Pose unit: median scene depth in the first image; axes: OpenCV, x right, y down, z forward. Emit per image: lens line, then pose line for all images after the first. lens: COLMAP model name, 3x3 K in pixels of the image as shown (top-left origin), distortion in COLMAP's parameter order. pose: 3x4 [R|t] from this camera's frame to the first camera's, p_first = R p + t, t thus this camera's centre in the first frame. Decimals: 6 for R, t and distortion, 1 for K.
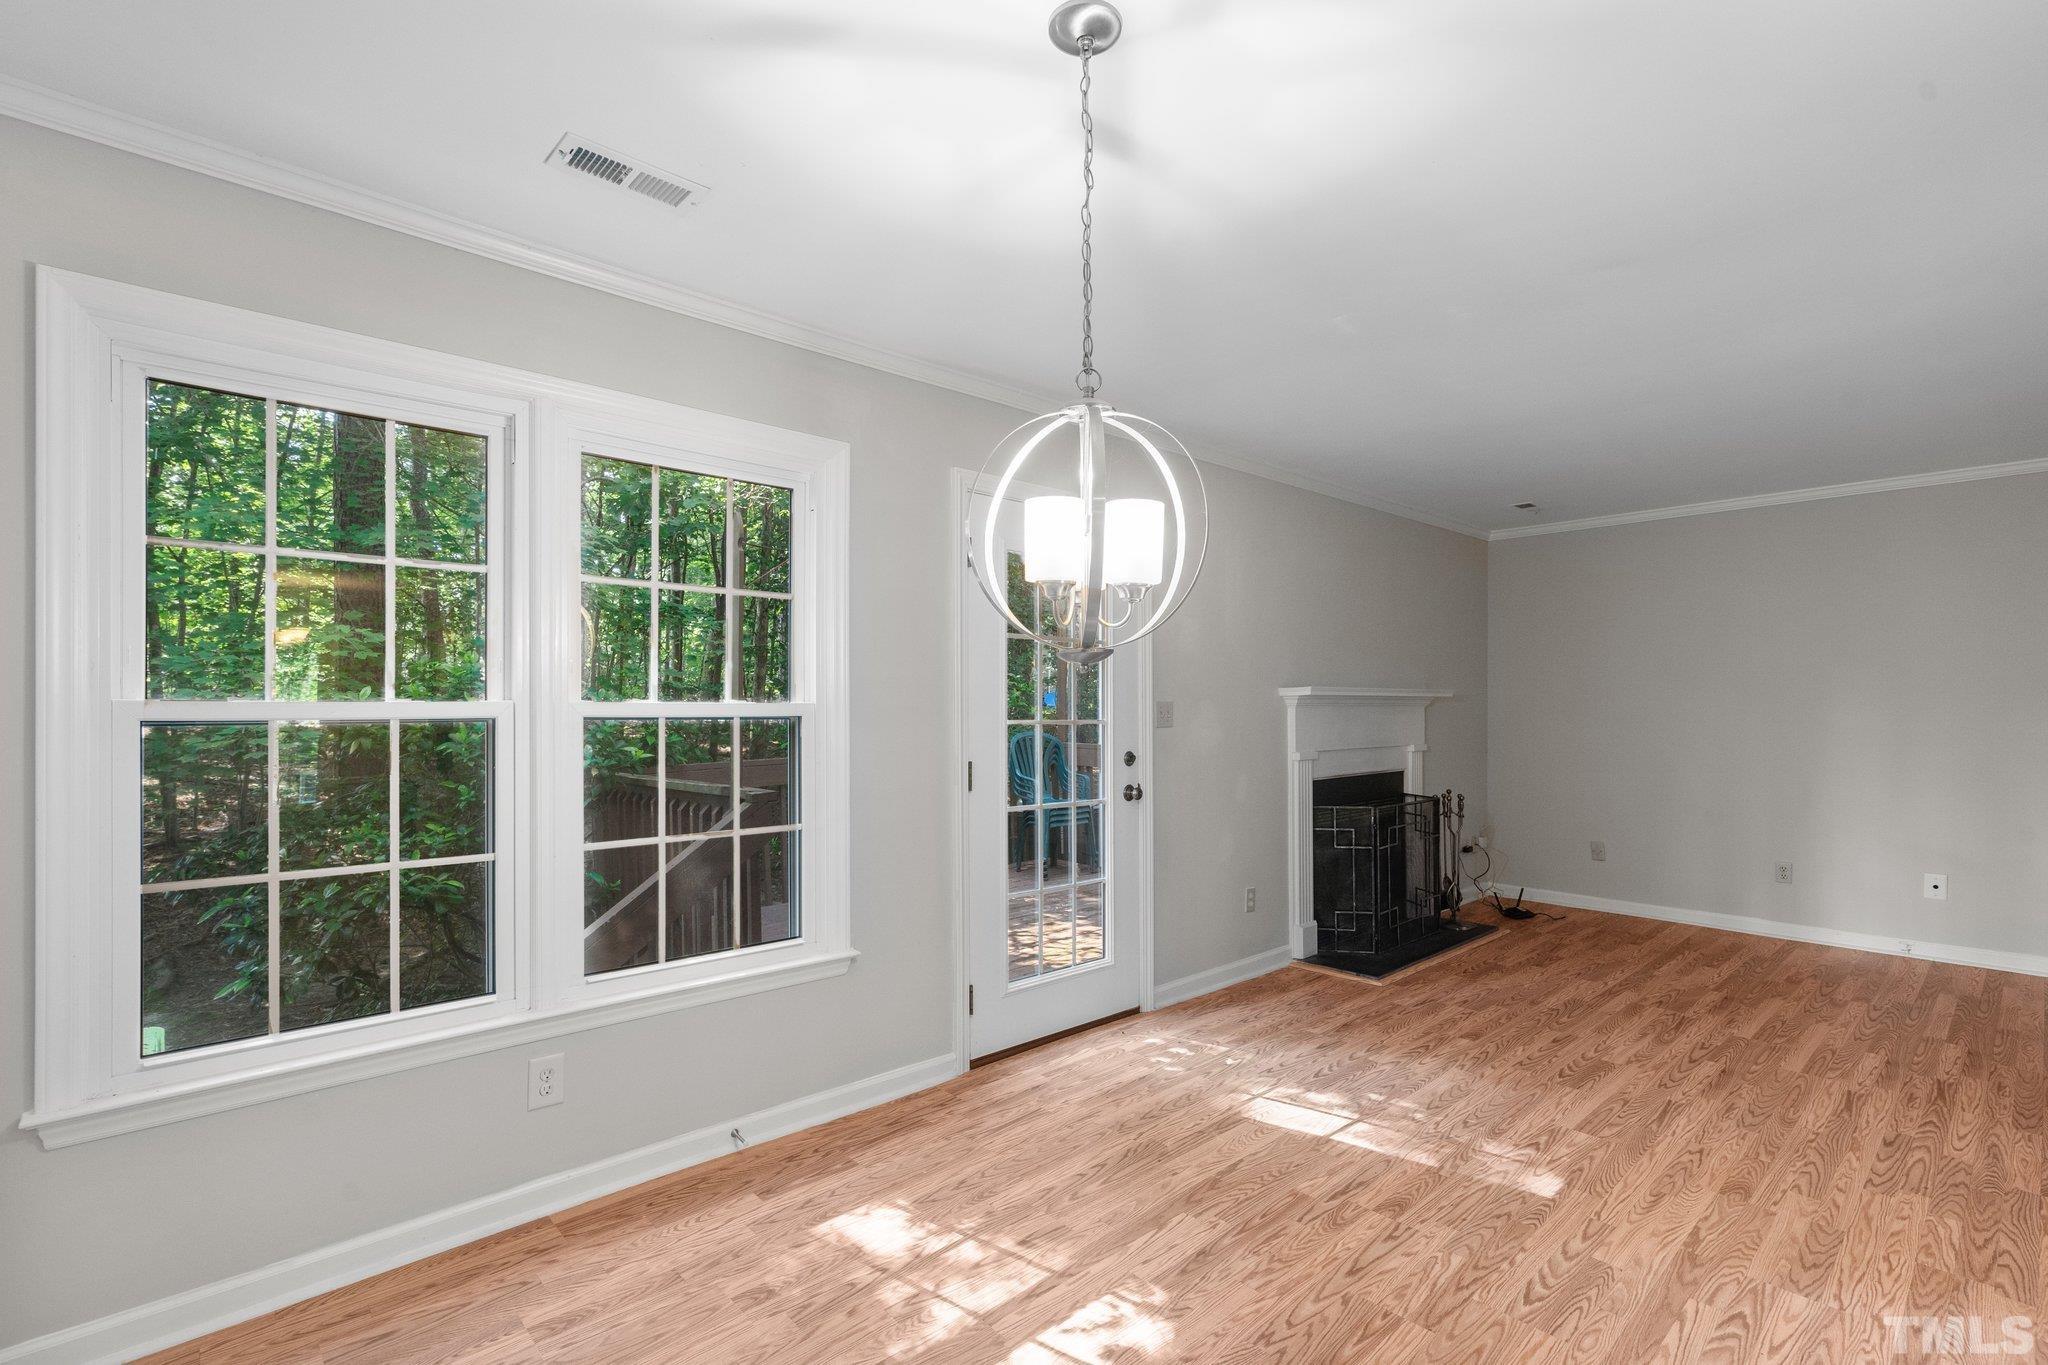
lens RADIAL K [[933.8, 0, 1030.9], [0, 933.8, 710.7], [0, 0, 1]] dist [-0.000012, -0.000173]
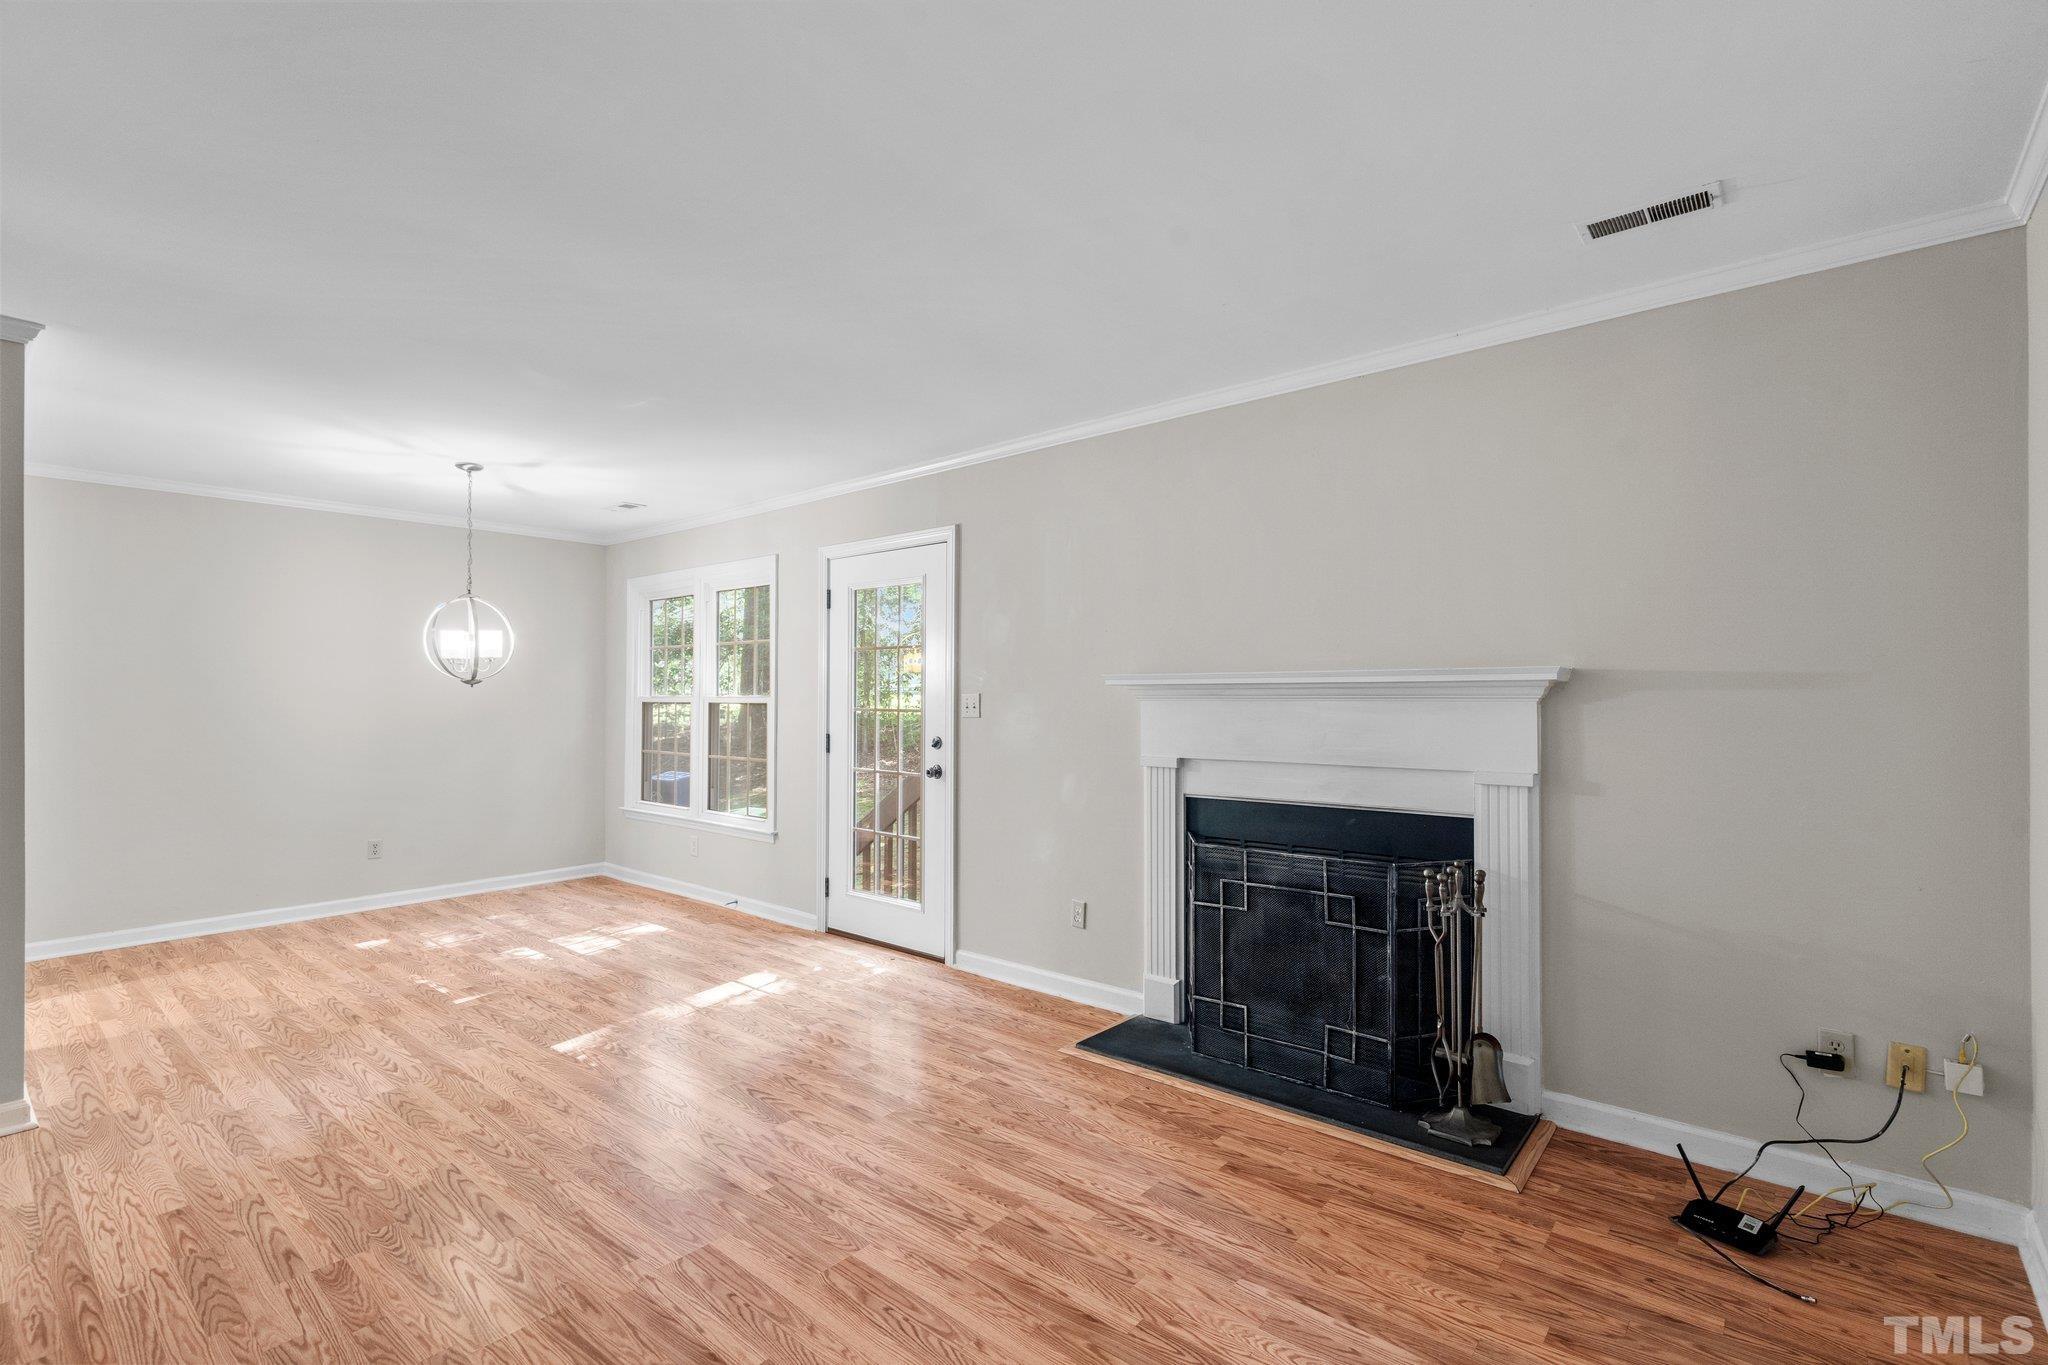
lens RADIAL K [[924.7, 0, 1024.0], [0, 924.7, 682.5], [0, 0, 1]] dist [-0.003169, 0.001055]
pose [[0.126777, -0.014529, -0.991825, 1.578629], [-0.003064, 0.999882, -0.015039, -0.010328], [0.991926, 0.004945, 0.126718, 1.181714]]
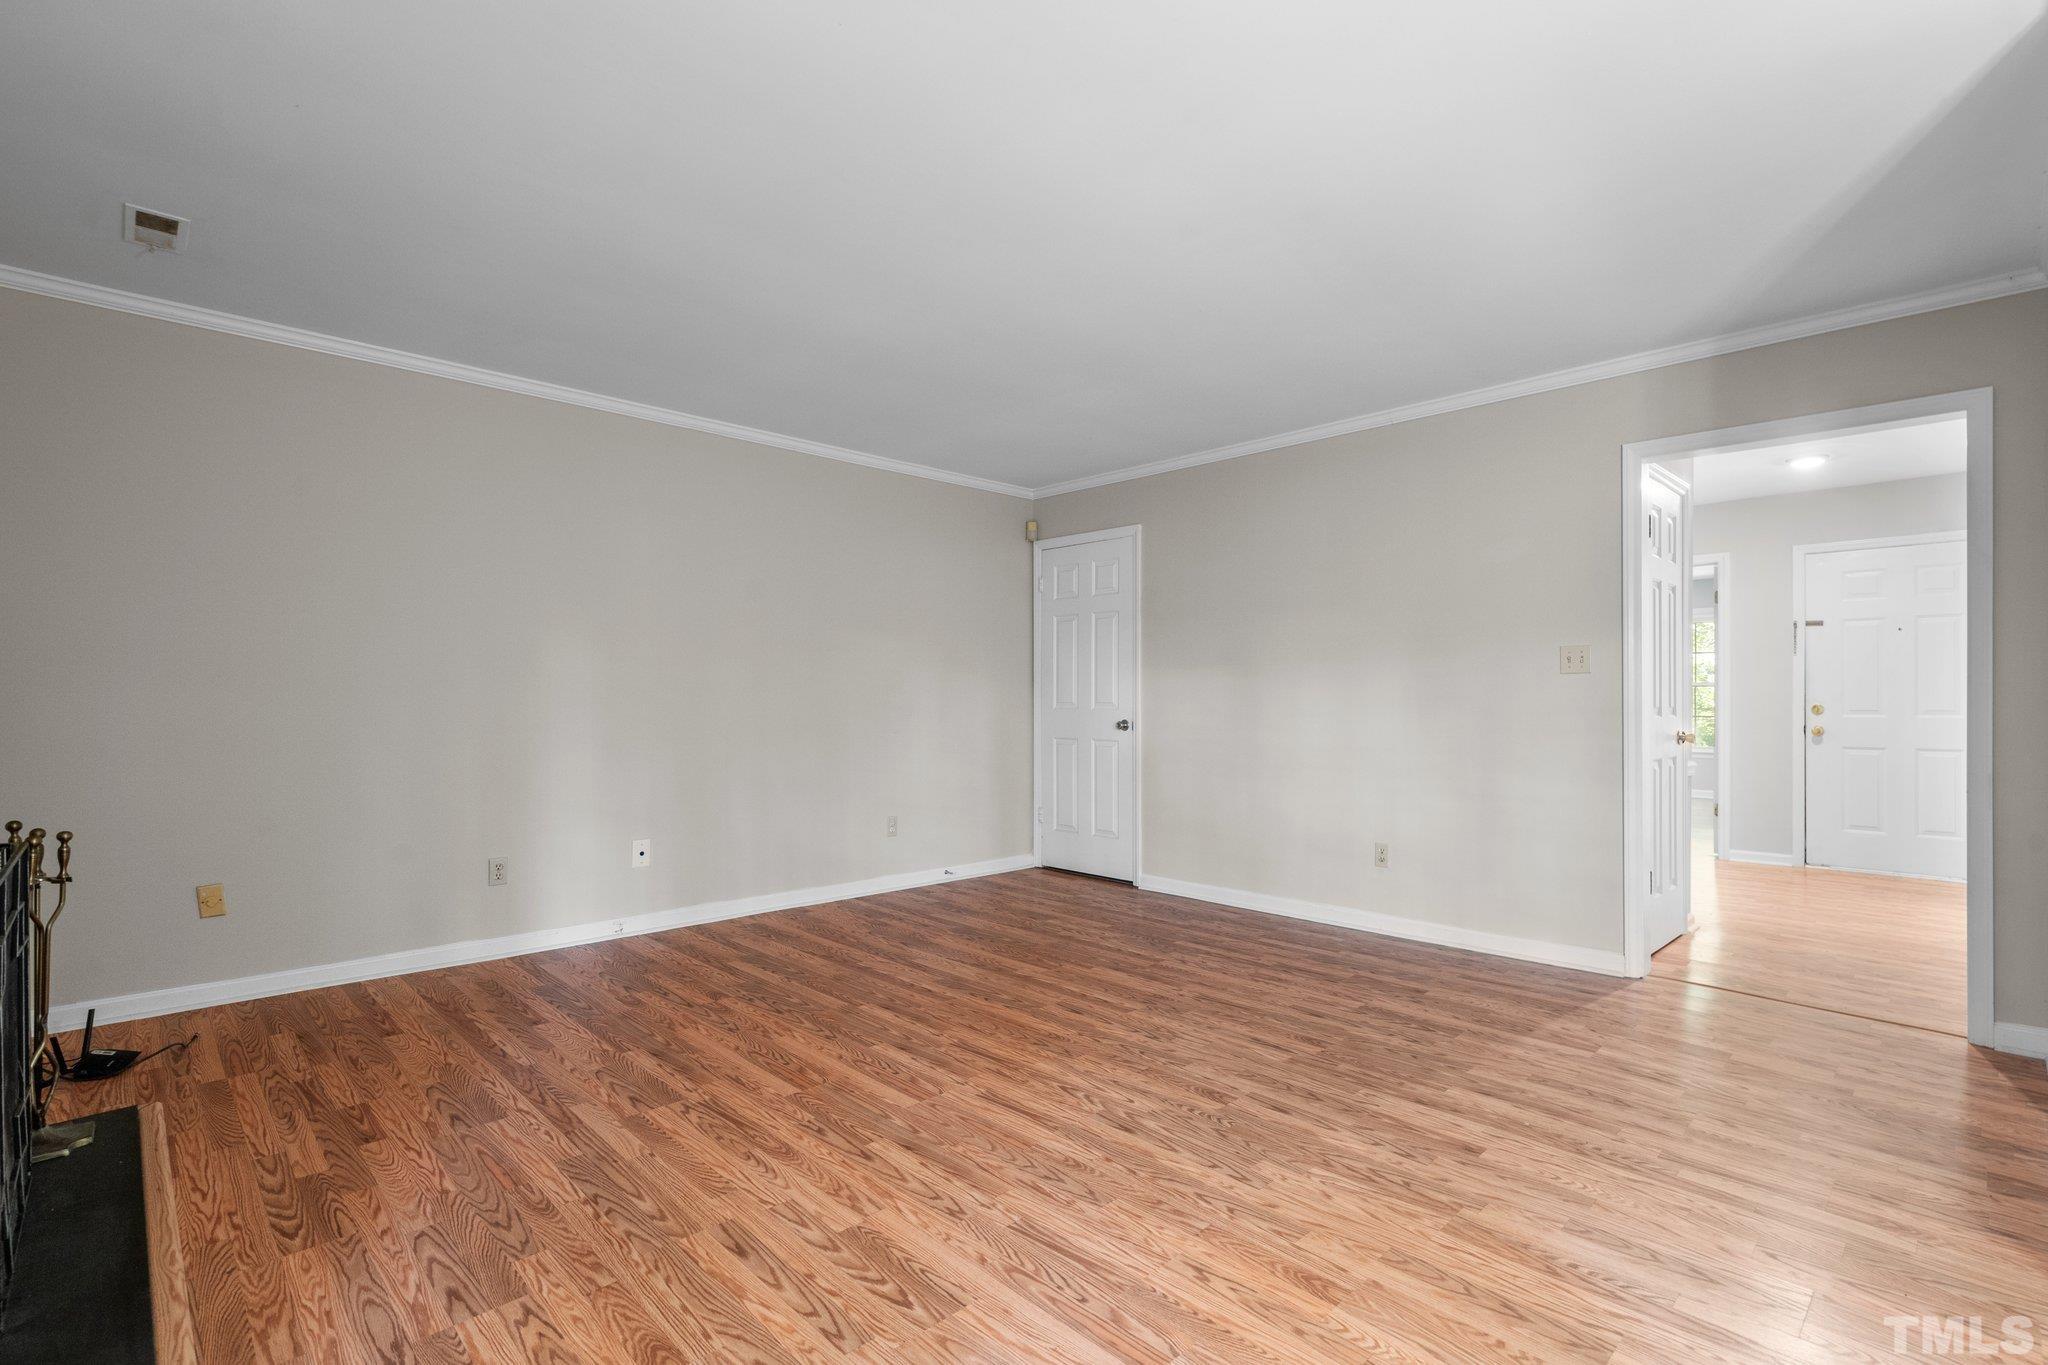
lens RADIAL K [[938.1, 0, 1023.5], [0, 938.1, 692.5], [0, 0, 1]] dist [-0.001637, 0.000736]
pose [[-0.027896, 0.007866, 0.999580, 0.041972], [0.003987, 0.999962, -0.007757, 0.056254], [-0.999603, 0.003769, -0.027926, 0.969724]]
